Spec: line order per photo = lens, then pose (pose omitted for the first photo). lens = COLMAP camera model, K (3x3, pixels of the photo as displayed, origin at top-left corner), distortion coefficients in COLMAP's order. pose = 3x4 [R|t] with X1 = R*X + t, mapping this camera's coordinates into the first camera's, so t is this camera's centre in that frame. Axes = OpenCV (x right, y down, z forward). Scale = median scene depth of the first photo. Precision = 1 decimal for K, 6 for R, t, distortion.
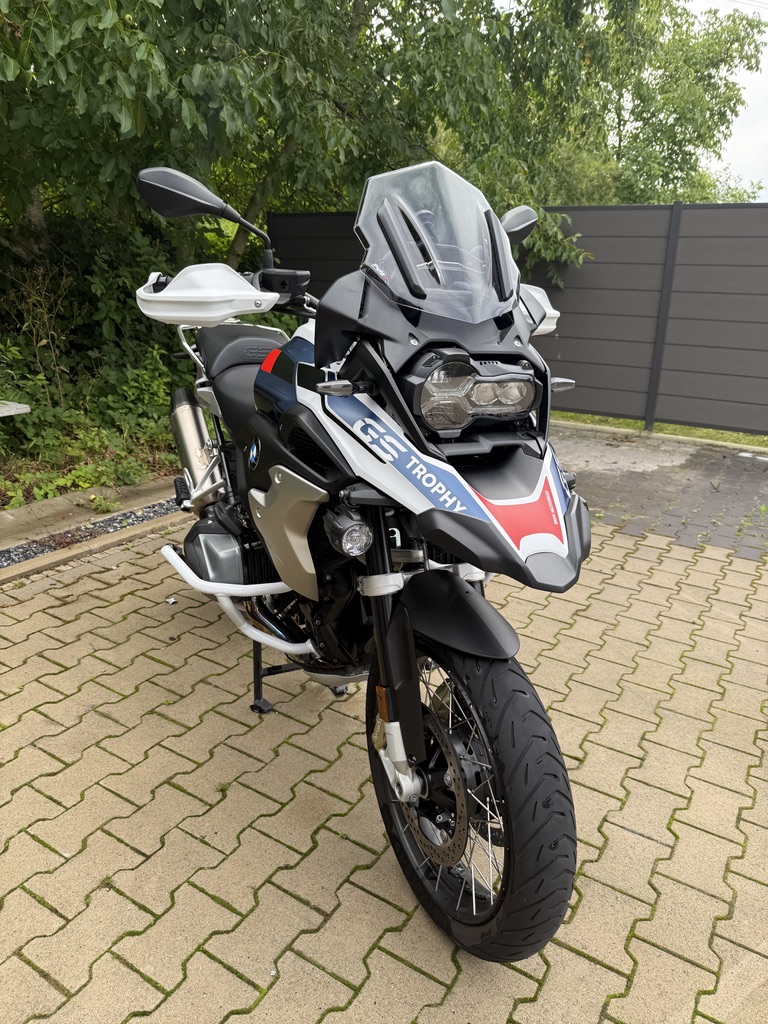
lens RADIAL K [[718.0, 0, 384.0], [0, 718.0, 512.0], [0, 0, 1]] dist [0.019290, 0.000490]
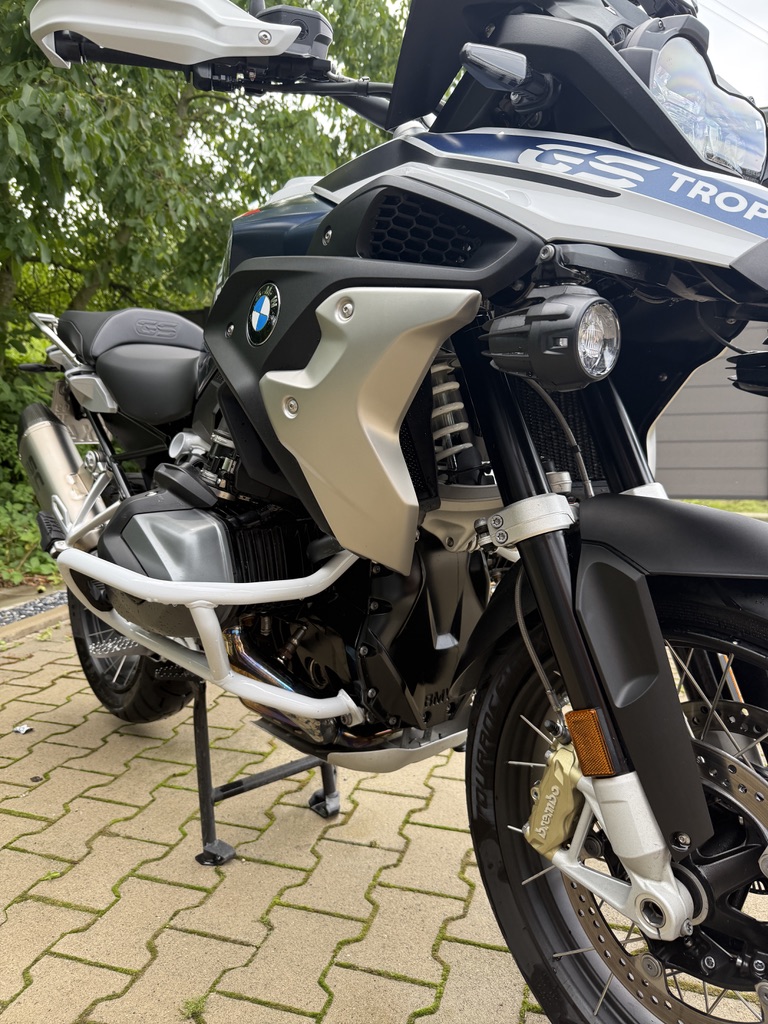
lens RADIAL K [[734.6, 0, 384.0], [0, 734.6, 512.0], [0, 0, 1]] dist [-0.030658, 0.011390]
pose [[0.967218, -0.078695, 0.241448, -0.159580], [0.123817, 0.976244, -0.177811, 0.116712], [-0.221719, 0.201877, 0.953984, 0.328055]]
